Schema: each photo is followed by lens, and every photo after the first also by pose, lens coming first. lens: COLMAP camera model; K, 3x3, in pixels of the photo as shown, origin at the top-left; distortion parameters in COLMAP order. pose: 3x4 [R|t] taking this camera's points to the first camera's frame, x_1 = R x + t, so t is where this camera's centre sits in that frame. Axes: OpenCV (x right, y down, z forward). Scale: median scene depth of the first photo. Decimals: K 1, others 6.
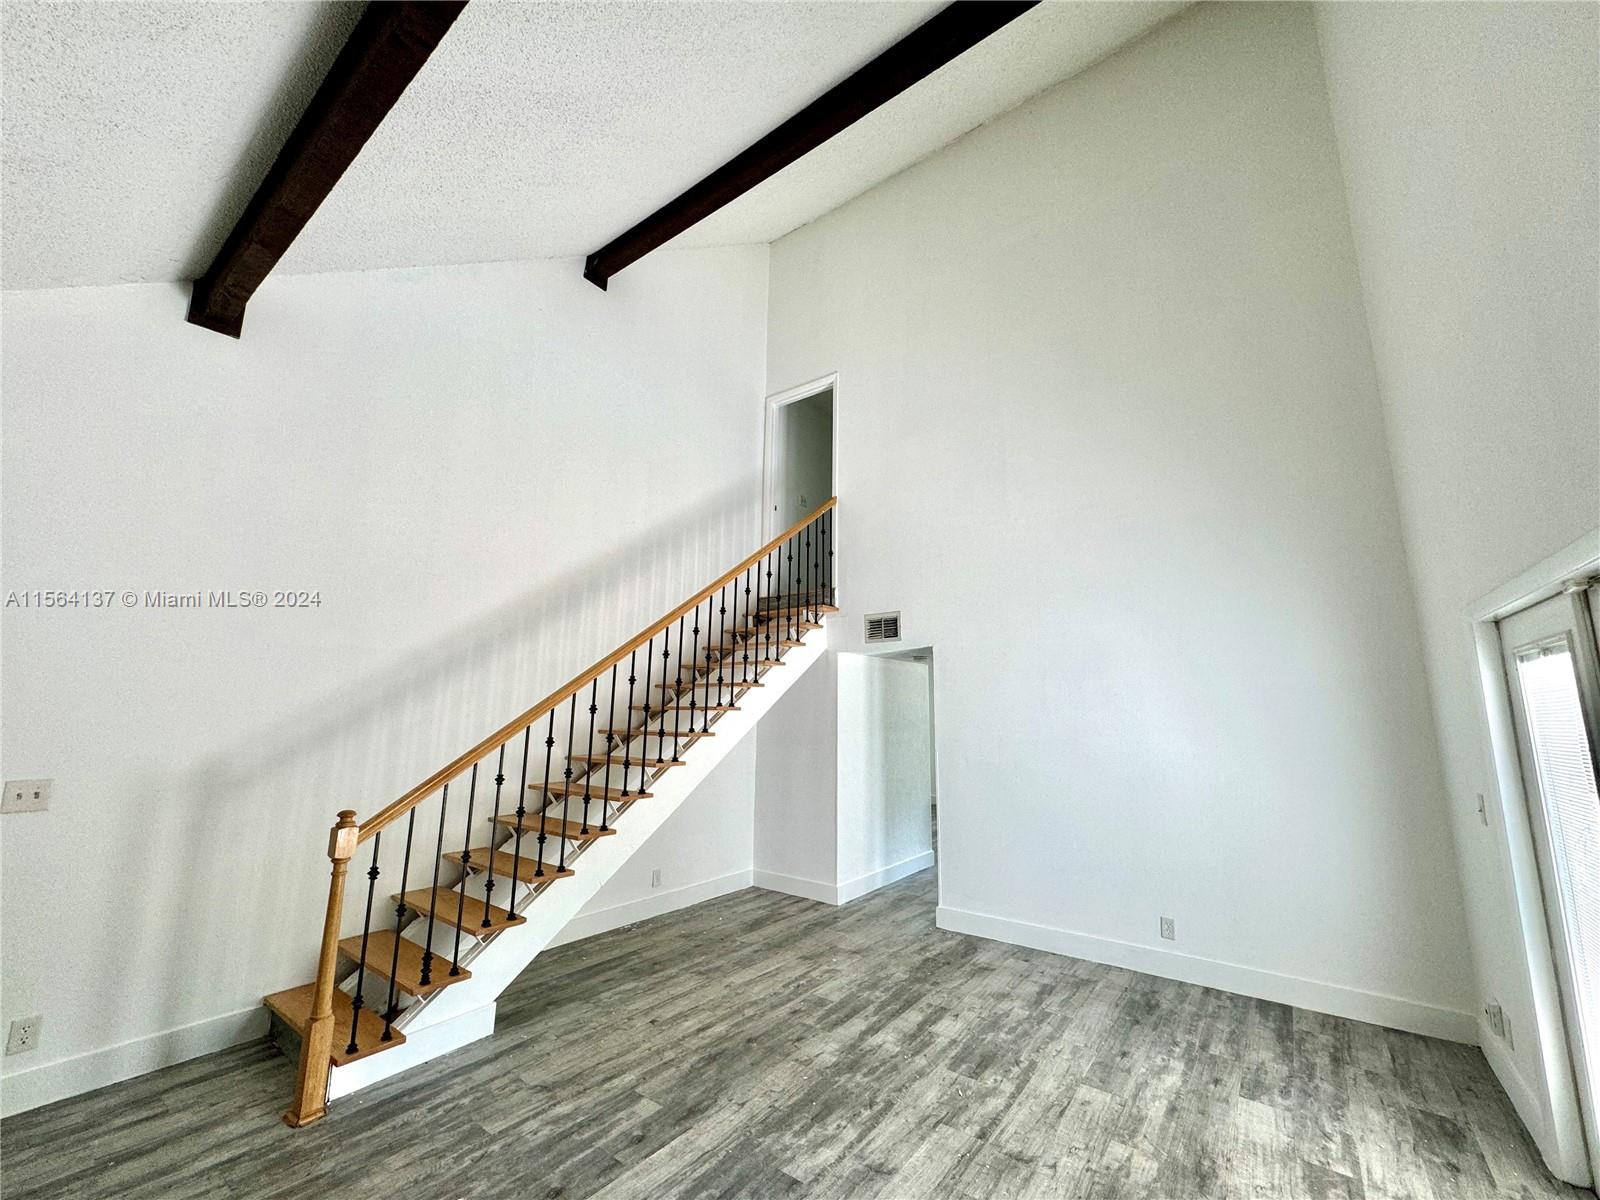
lens RADIAL K [[638.4, 0, 798.3], [0, 638.4, 601.1], [0, 0, 1]] dist [-0.000440, -0.000233]
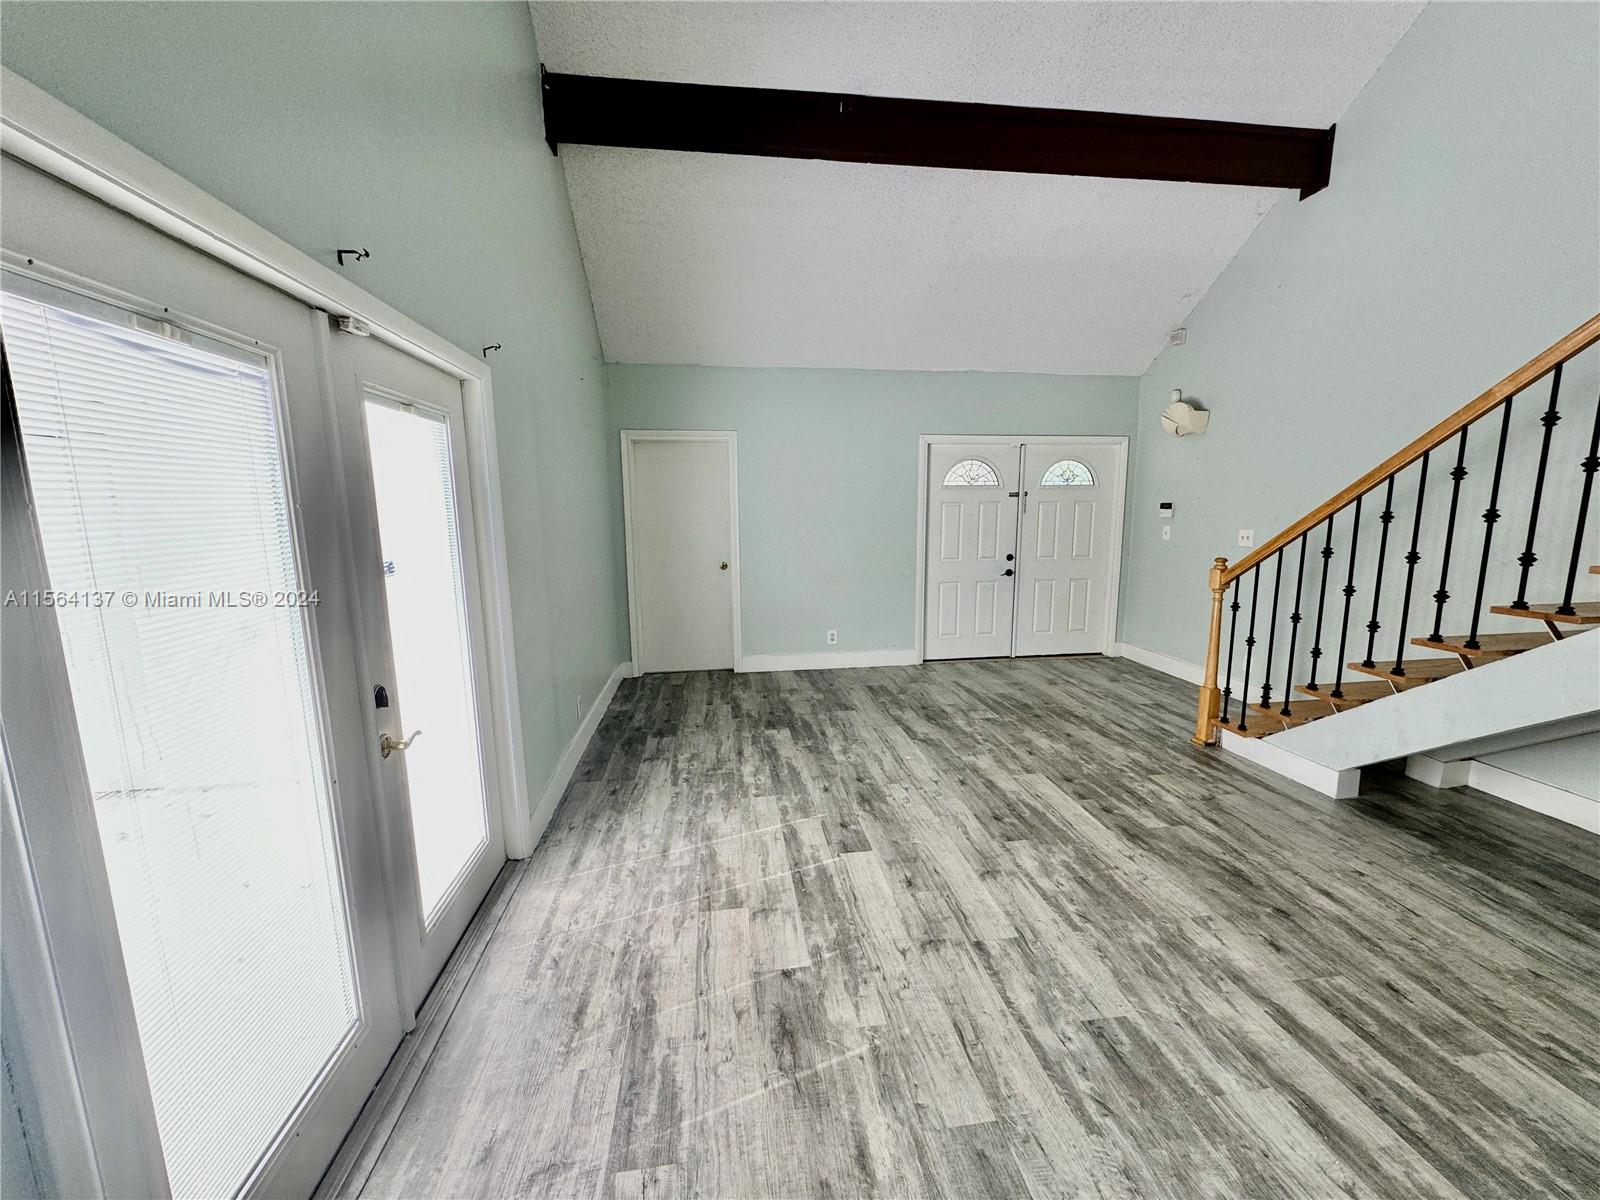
lens RADIAL K [[638.4, 0, 802.9], [0, 638.4, 593.1], [0, 0, 1]] dist [-0.000440, -0.000233]
pose [[-0.707931, 0.093066, -0.700123, 0.860816], [0.121535, 0.992546, 0.009046, 0.257021], [0.695746, -0.078685, -0.713965, 1.243795]]
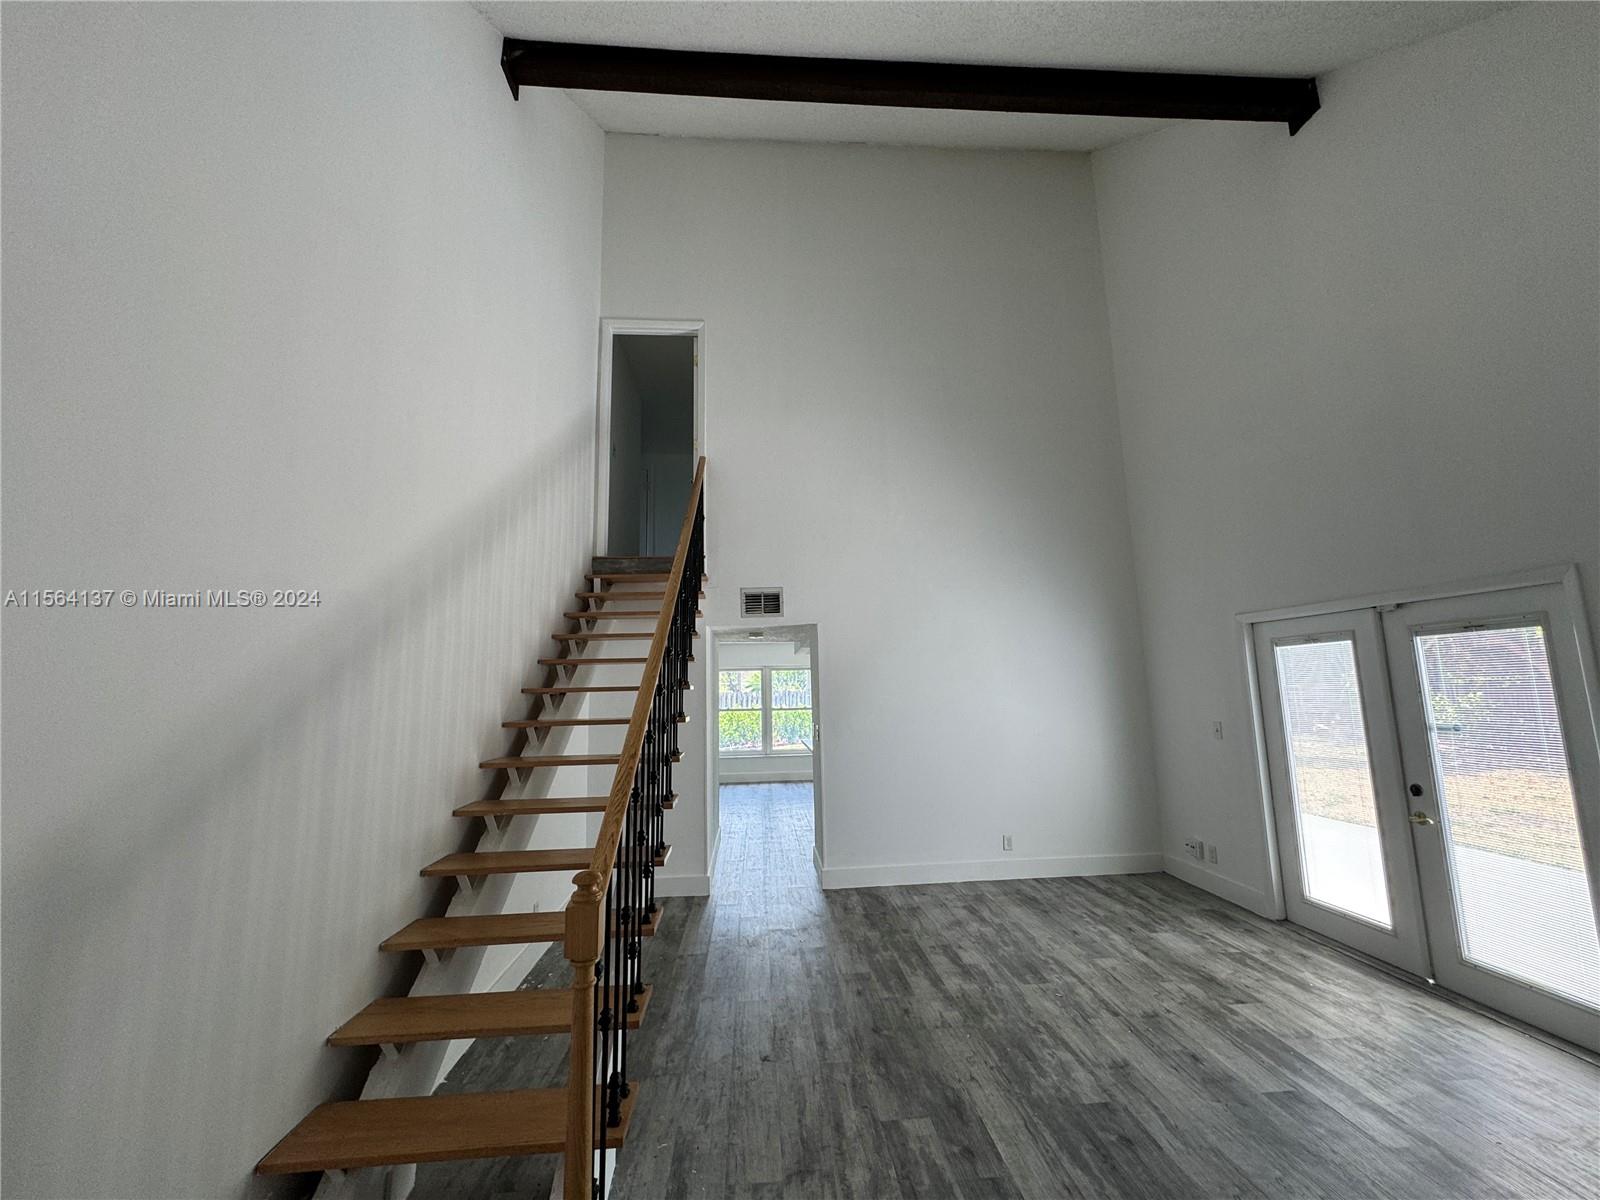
lens RADIAL K [[638.4, 0, 802.3], [0, 638.4, 600.7], [0, 0, 1]] dist [-0.000440, -0.000233]
pose [[0.748688, 0.063602, 0.659864, -0.874734], [-0.083302, 0.996523, -0.001536, 0.065090], [-0.657668, -0.053818, 0.751383, 0.416929]]
